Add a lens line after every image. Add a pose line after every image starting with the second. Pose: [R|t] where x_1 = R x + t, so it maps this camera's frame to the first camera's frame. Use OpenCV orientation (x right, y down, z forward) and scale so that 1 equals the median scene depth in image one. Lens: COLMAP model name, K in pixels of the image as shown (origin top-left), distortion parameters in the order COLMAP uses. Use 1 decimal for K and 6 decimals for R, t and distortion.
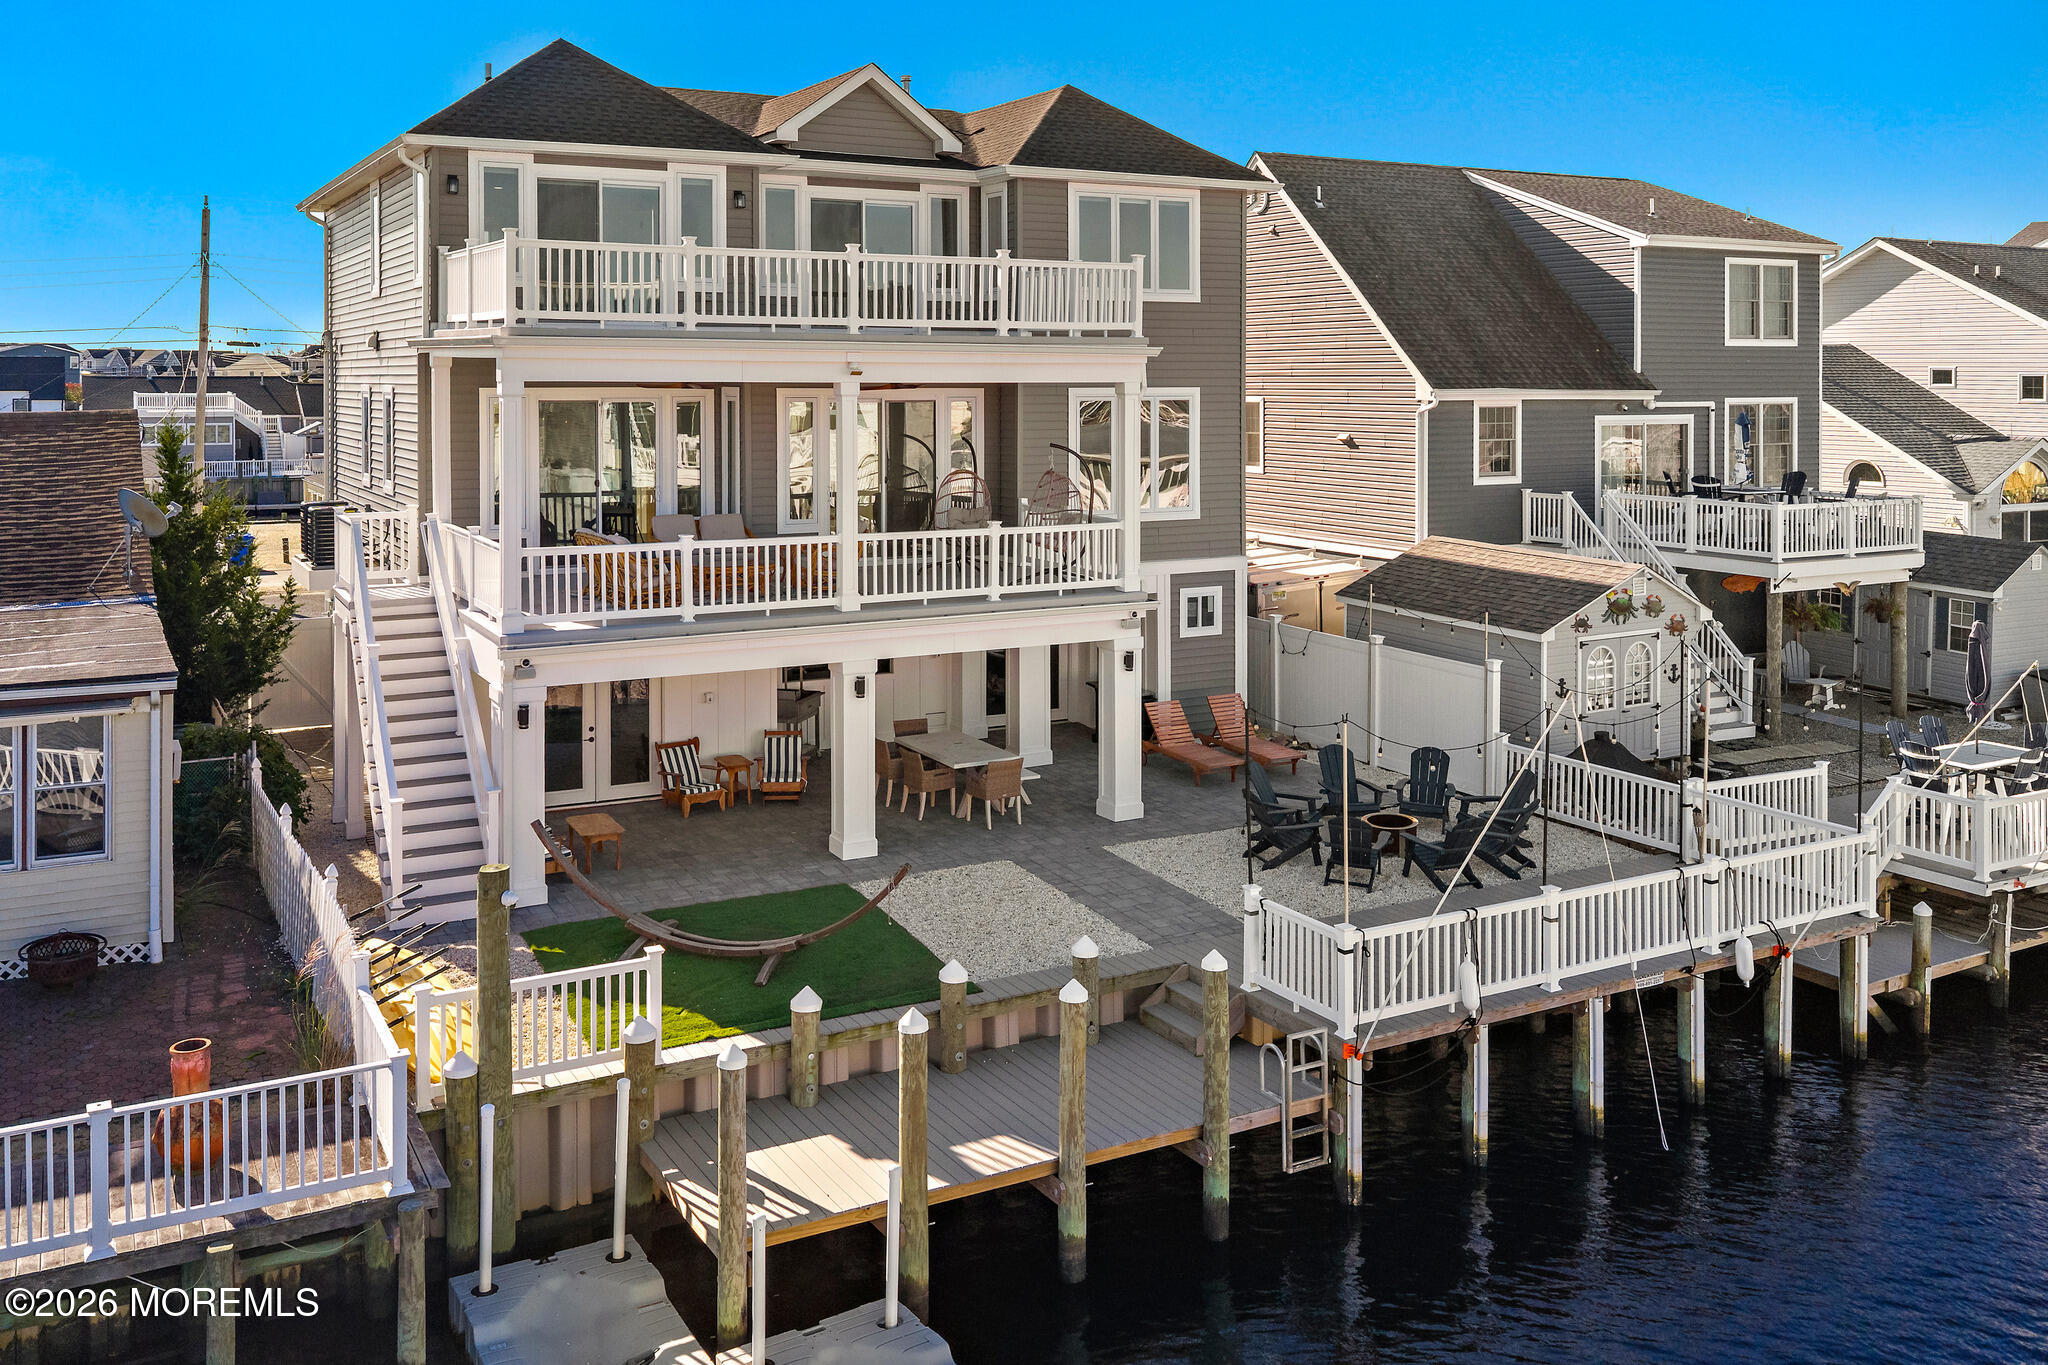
lens RADIAL K [[1743.0, 0, 1007.9], [0, 1743.0, 391.2], [0, 0, 1]] dist [-0.000207, 0.016037]
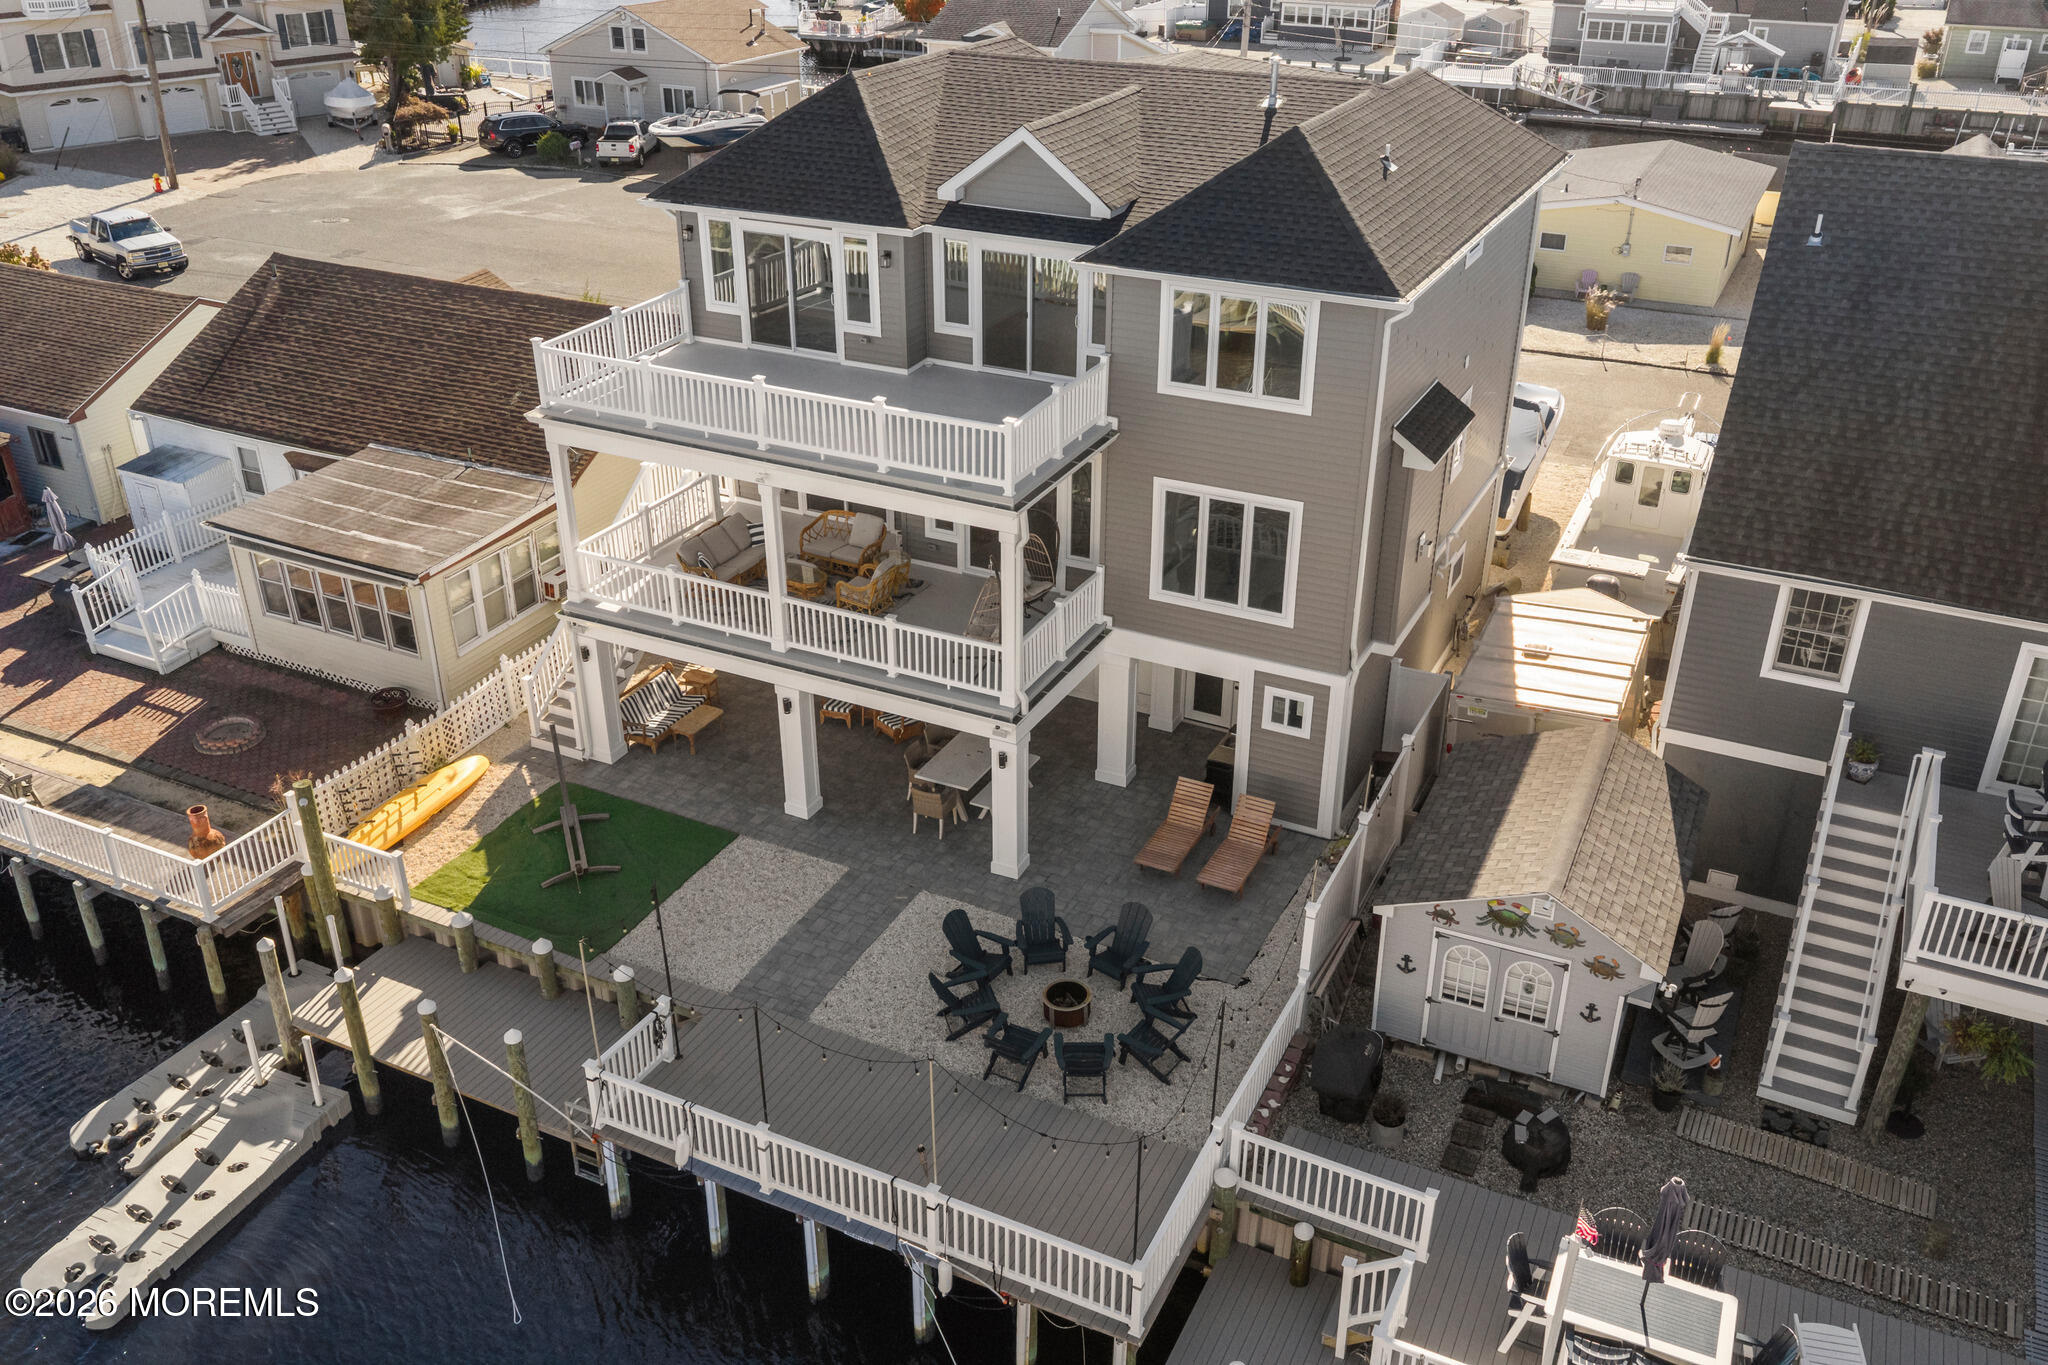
lens RADIAL K [[1668.4, 0, 1039.5], [0, 1668.4, 663.5], [0, 0, 1]] dist [0.012520, -0.018871]
pose [[0.582281, 0.373710, -0.722004, 0.829833], [-0.011862, 0.891898, 0.452081, -0.386020], [0.812901, -0.254674, 0.523768, 0.456236]]
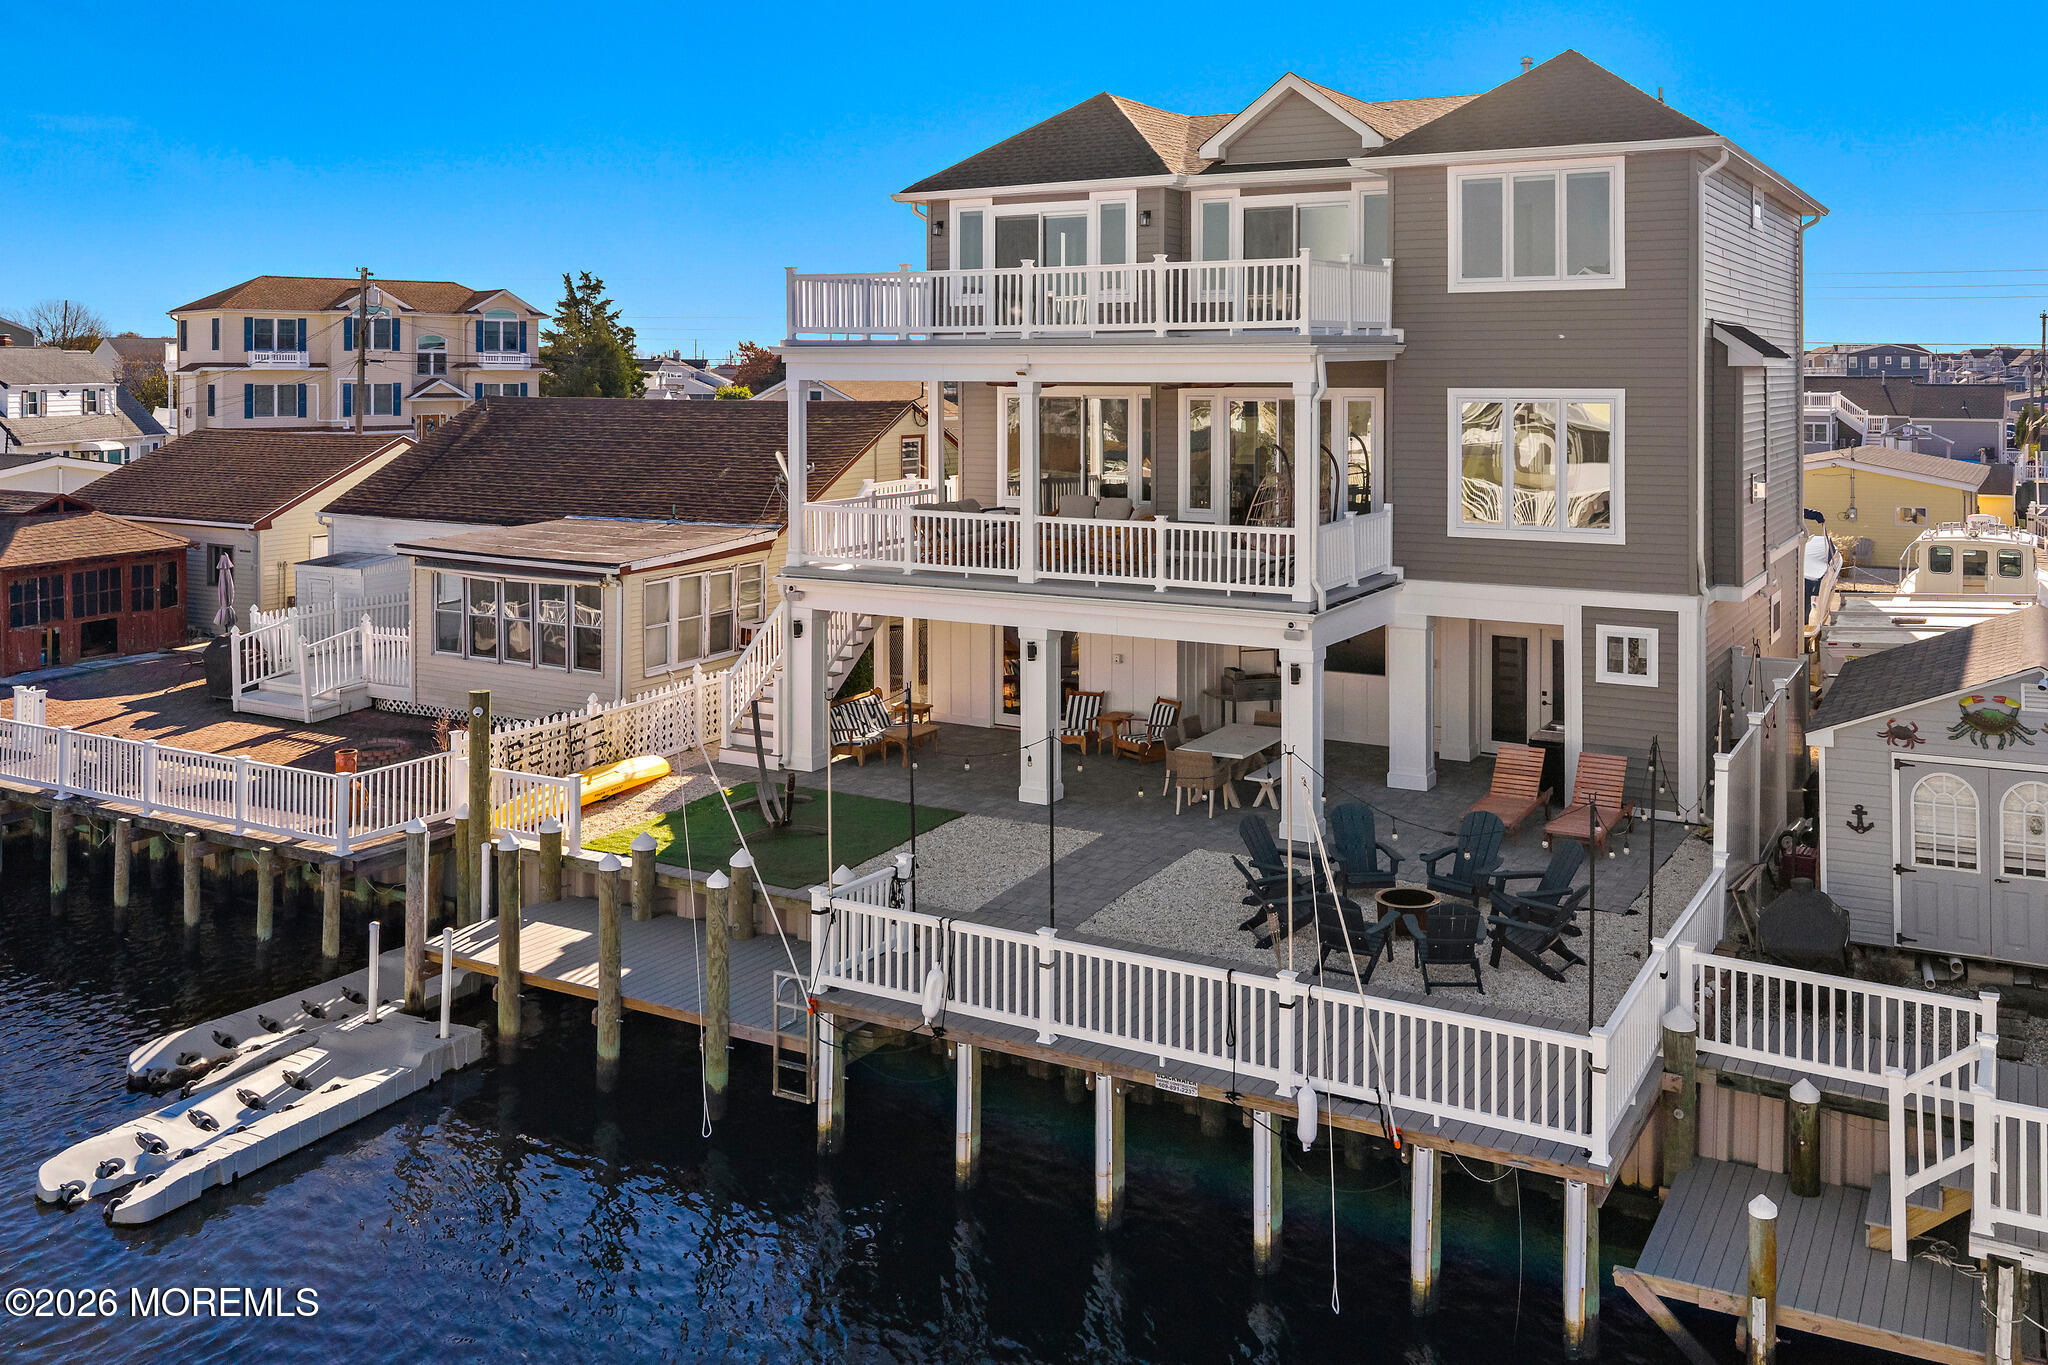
lens RADIAL K [[1741.9, 0, 1046.4], [0, 1741.9, 372.0], [0, 0, 1]] dist [0.014172, -0.018542]
pose [[0.528942, -0.001404, -0.848657, 0.794081], [-0.007281, 0.999954, -0.006192, -0.003969], [0.848627, 0.009454, 0.528908, 0.368458]]
